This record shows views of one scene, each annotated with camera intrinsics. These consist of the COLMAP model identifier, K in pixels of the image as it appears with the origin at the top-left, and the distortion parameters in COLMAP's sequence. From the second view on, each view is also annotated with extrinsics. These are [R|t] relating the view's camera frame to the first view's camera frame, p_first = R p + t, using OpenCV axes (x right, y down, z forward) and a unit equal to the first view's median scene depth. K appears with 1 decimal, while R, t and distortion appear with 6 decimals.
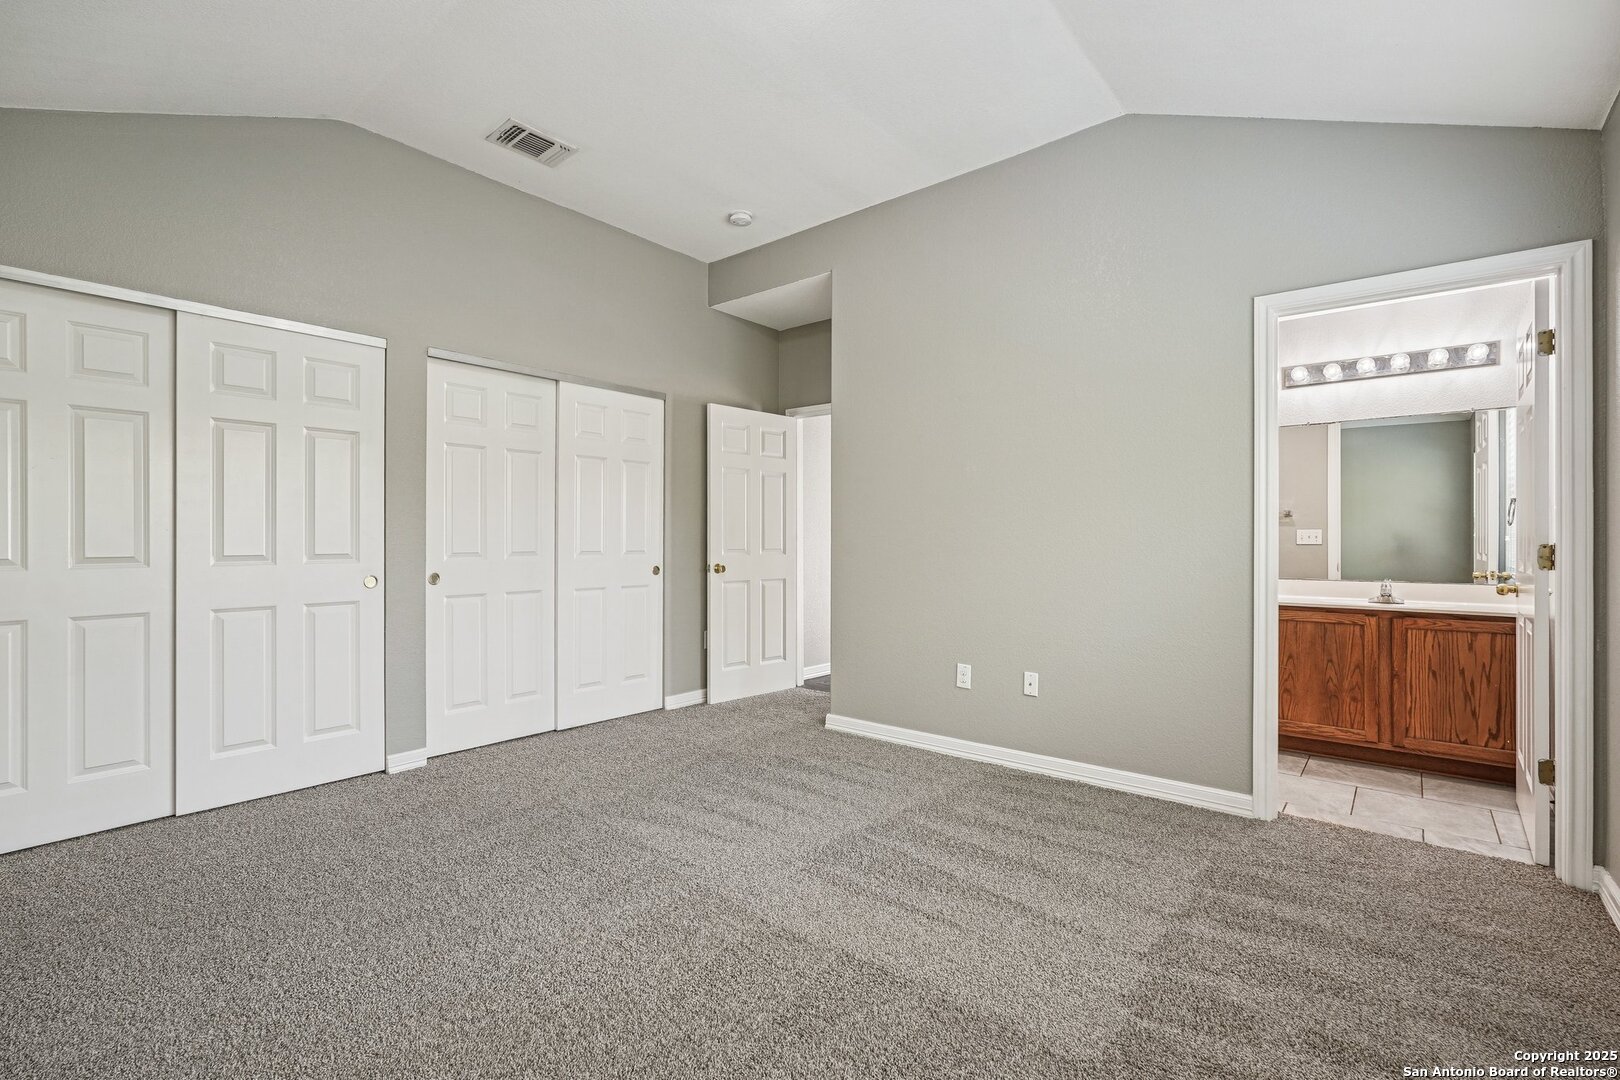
lens RADIAL K [[717.5, 0, 810.0], [0, 717.5, 540.0], [0, 0, 1]] dist [-0.005971, -0.000080]
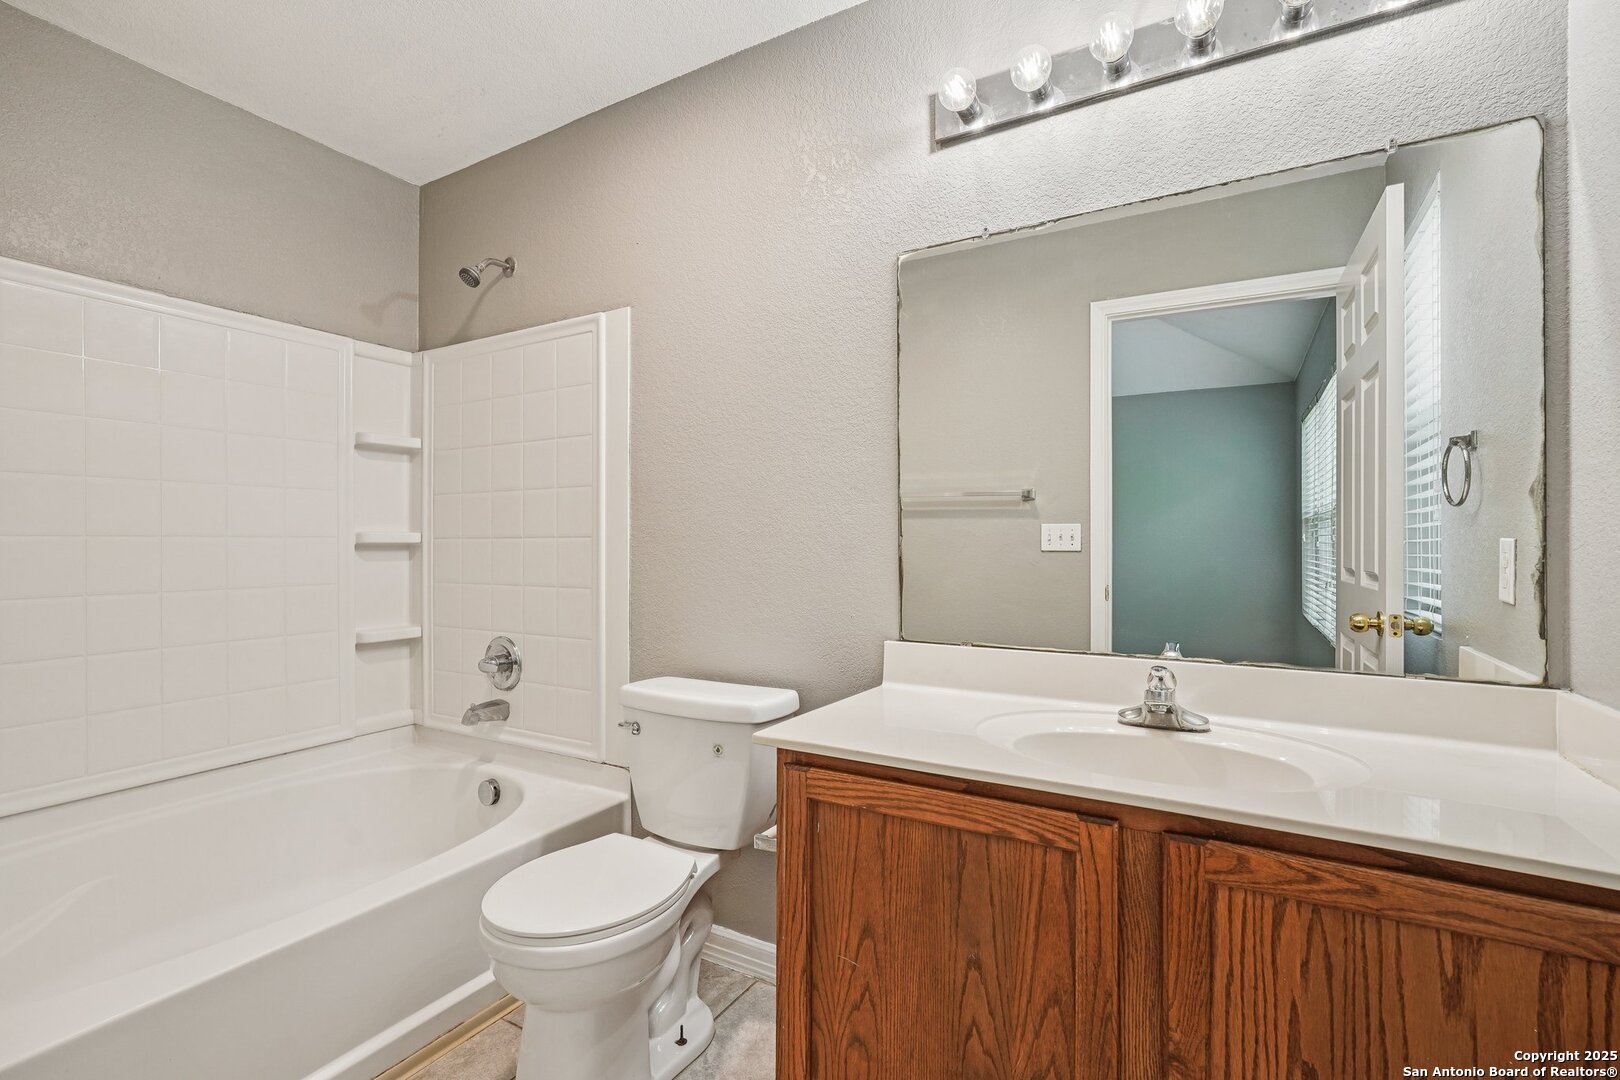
lens RADIAL K [[717.5, 0, 810.0], [0, 717.5, 540.0], [0, 0, 1]] dist [-0.005971, -0.000080]
pose [[0.985036, 0.003152, 0.172319, 0.613169], [-0.002280, 0.999984, -0.005258, 0.001675], [-0.172333, 0.004786, 0.985027, 0.729671]]
